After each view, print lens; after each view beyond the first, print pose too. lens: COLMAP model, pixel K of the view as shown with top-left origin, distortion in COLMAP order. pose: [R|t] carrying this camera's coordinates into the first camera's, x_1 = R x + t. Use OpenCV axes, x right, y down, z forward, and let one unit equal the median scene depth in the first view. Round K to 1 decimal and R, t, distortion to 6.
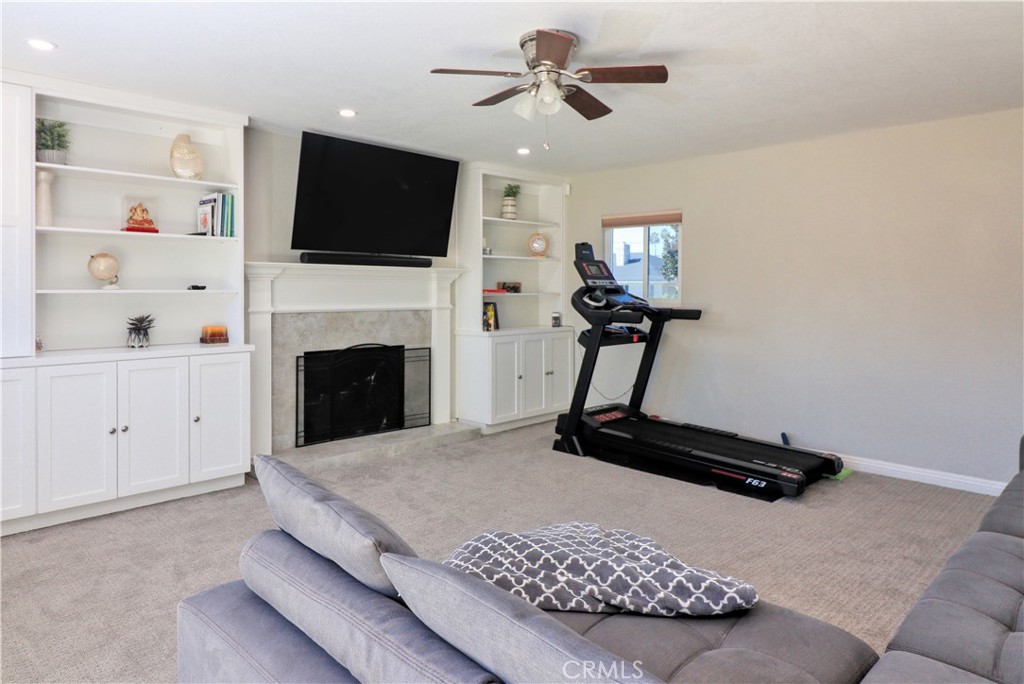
lens RADIAL K [[644.3, 0, 512.0], [0, 644.3, 342.0], [0, 0, 1]] dist [-0.000447, -0.000242]
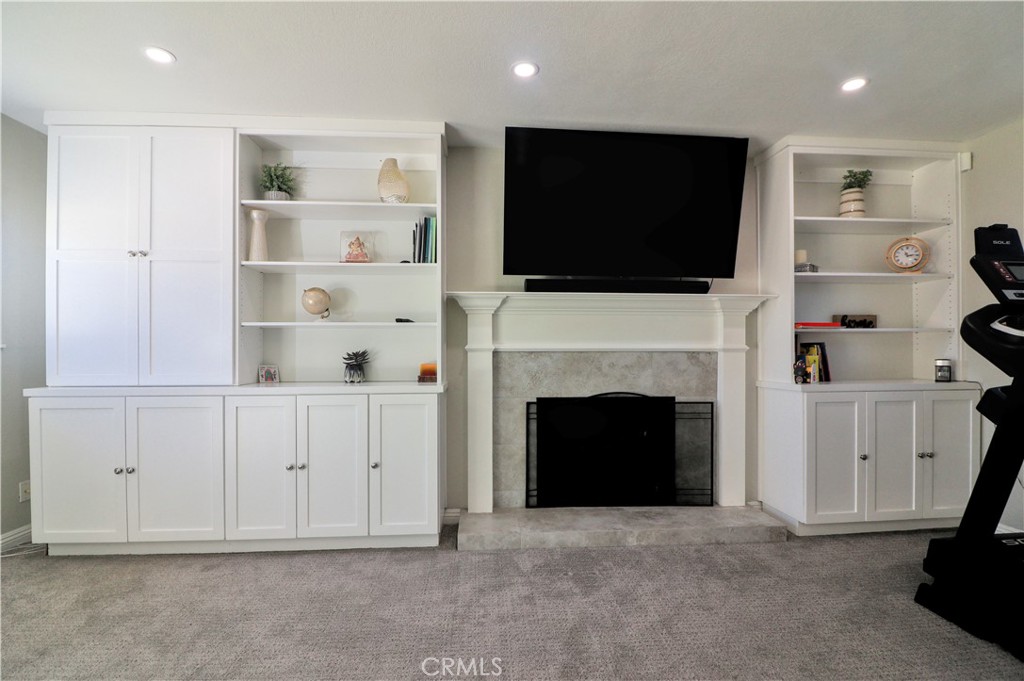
lens RADIAL K [[483.7, 0, 512.5], [0, 483.7, 358.6], [0, 0, 1]] dist [-0.015782, -0.001015]
pose [[0.754757, 0.009443, -0.655936, 0.067735], [-0.049787, 0.997837, -0.042924, -0.006562], [0.654112, 0.065054, 0.753595, 0.447158]]
